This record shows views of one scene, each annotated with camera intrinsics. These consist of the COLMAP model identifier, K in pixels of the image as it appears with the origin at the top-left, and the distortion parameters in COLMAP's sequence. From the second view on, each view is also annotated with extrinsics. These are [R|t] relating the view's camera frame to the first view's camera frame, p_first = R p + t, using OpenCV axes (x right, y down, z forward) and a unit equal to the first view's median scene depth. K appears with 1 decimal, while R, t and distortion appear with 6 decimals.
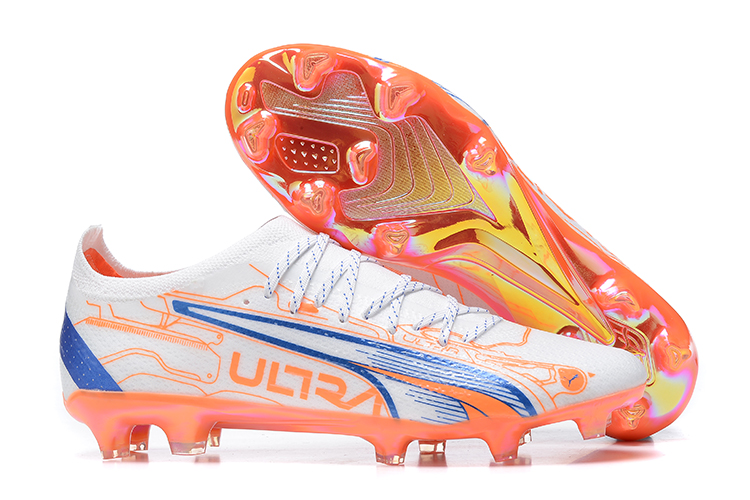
lens RADIAL K [[2375.4, 0, 375.0], [0, 2375.4, 250.0], [0, 0, 1]] dist [0.131905, 0.903711]
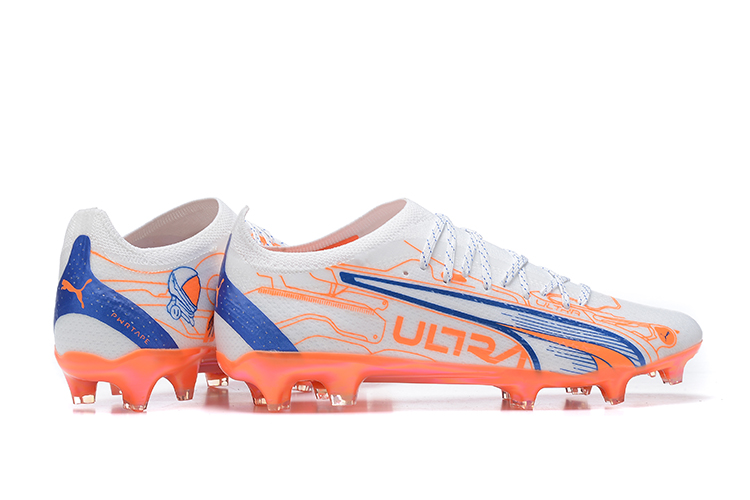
lens RADIAL K [[2375.4, 0, 375.0], [0, 2375.4, 250.0], [0, 0, 1]] dist [0.131905, 0.903711]
pose [[0.931653, -0.001099, 0.363348, -0.492276], [-0.002600, 0.999950, 0.009691, -0.000632], [-0.363340, -0.009974, 0.931603, -0.077343]]
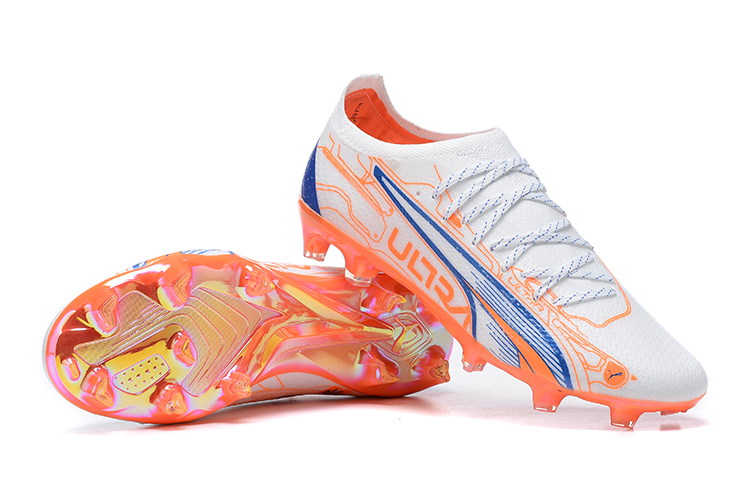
lens RADIAL K [[2375.4, 0, 375.0], [0, 2375.4, 250.0], [0, 0, 1]] dist [0.131905, 0.903711]
pose [[0.806975, 0.423966, -0.411150, 0.432924], [-0.300028, 0.893944, 0.332937, -0.345204], [0.508699, -0.145315, 0.848592, -0.028677]]
